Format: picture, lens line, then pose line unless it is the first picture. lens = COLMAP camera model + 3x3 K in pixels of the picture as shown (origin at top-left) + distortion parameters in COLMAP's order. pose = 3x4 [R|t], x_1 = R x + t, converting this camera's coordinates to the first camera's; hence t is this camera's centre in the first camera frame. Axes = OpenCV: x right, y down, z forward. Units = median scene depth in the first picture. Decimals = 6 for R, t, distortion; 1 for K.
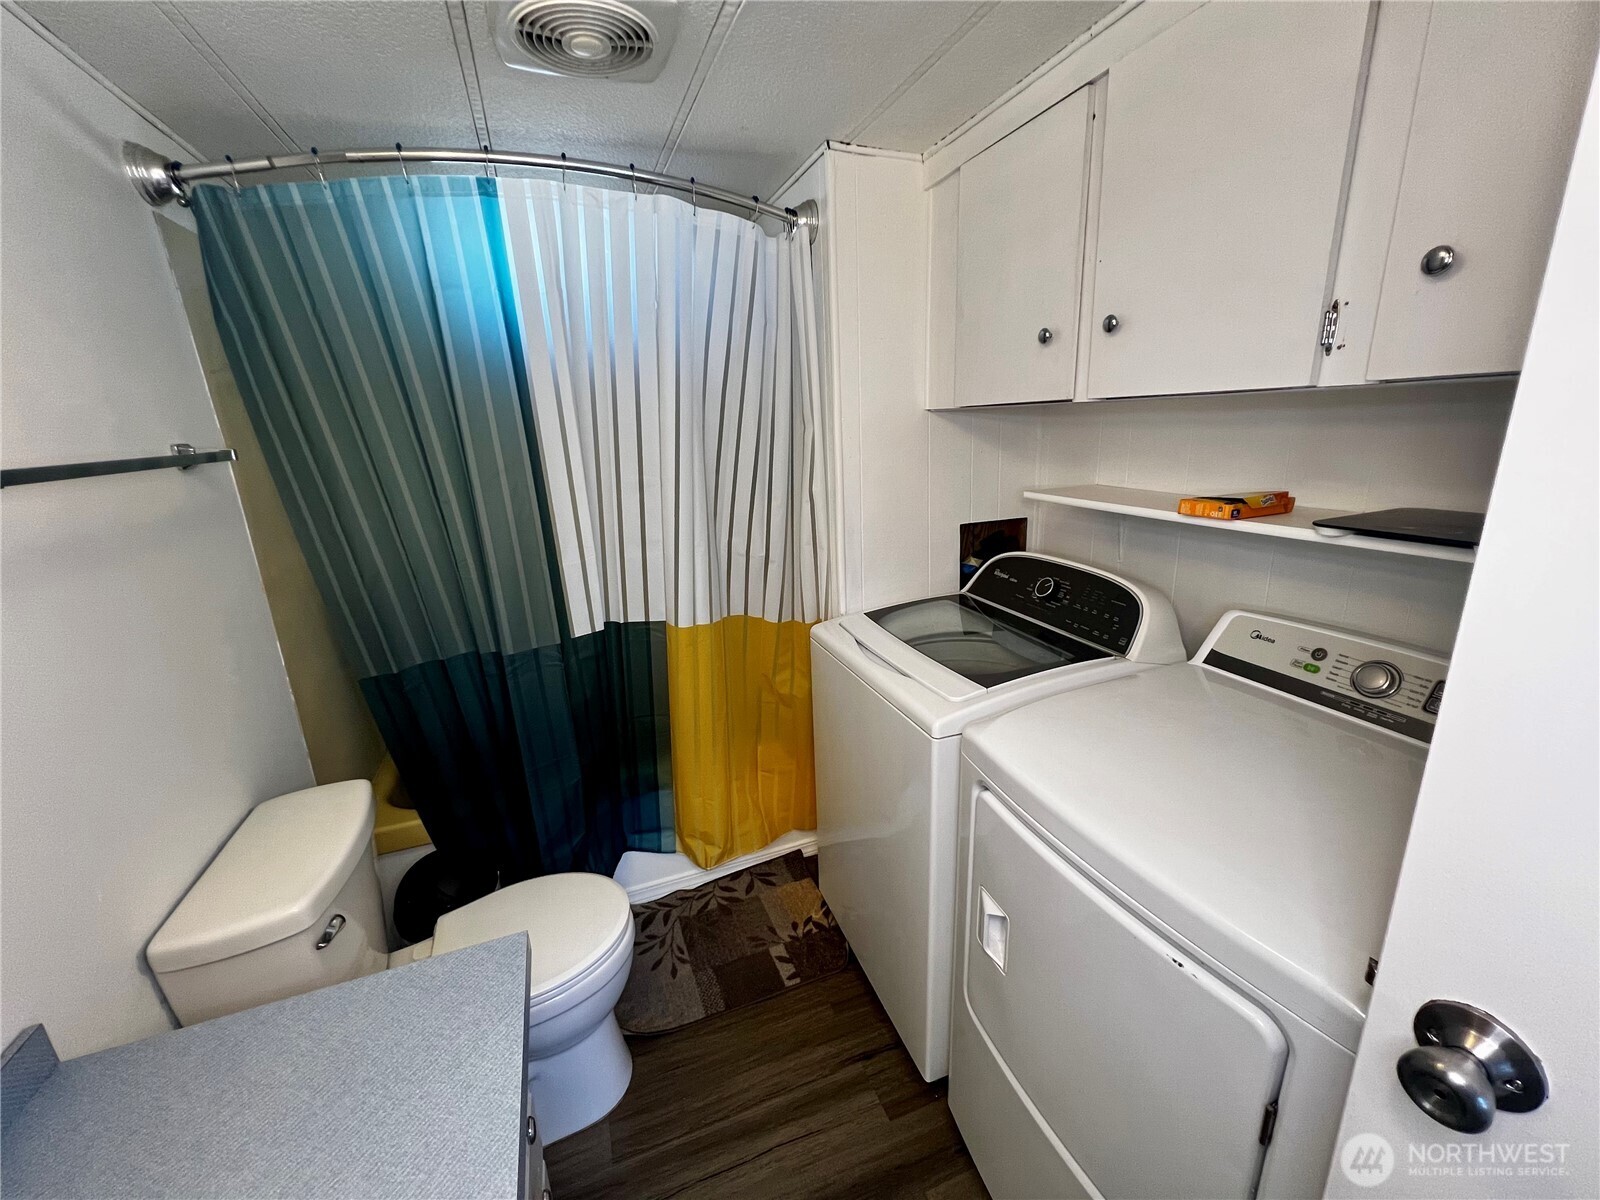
lens RADIAL K [[643.2, 0, 805.5], [0, 643.2, 599.7], [0, 0, 1]] dist [-0.003316, 0.001360]
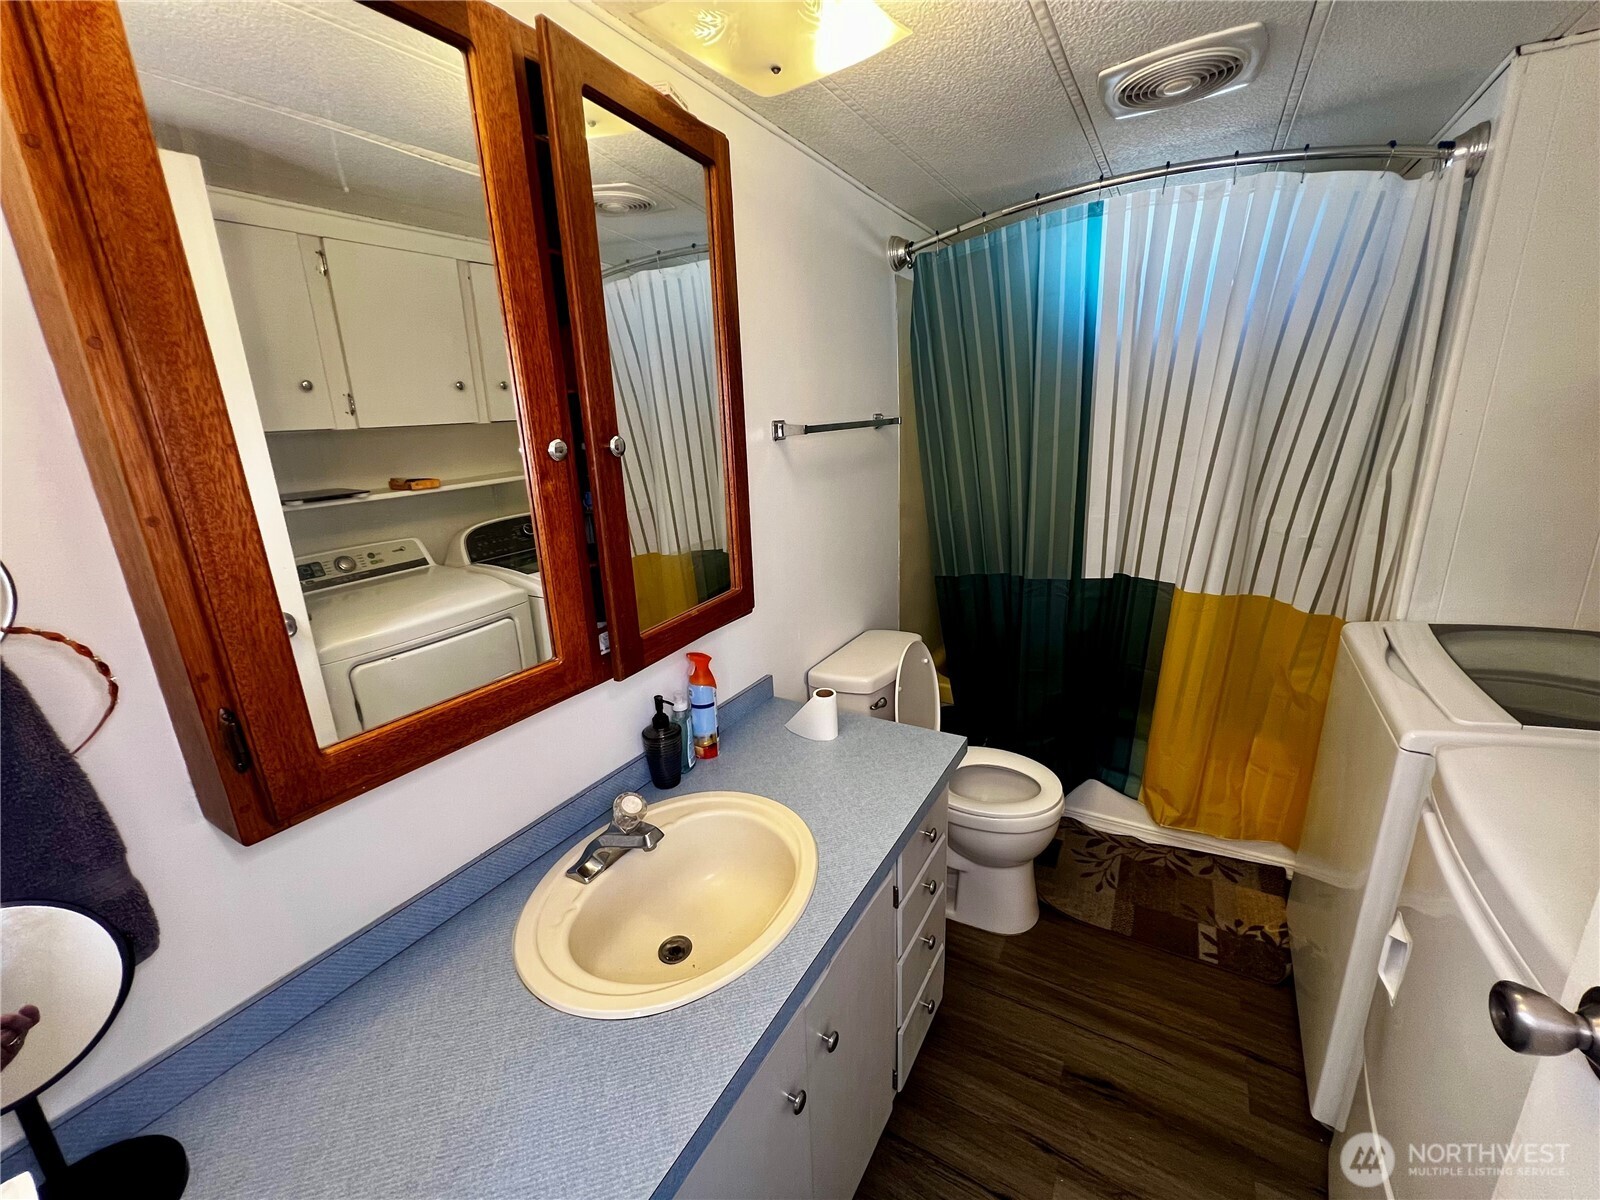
lens RADIAL K [[643.2, 0, 804.6], [0, 643.2, 601.8], [0, 0, 1]] dist [-0.003316, 0.001360]
pose [[0.623230, 0.226635, -0.748479, 0.215054], [-0.190823, 0.972228, 0.135493, 0.036550], [0.758400, 0.058384, 0.649169, -0.167017]]
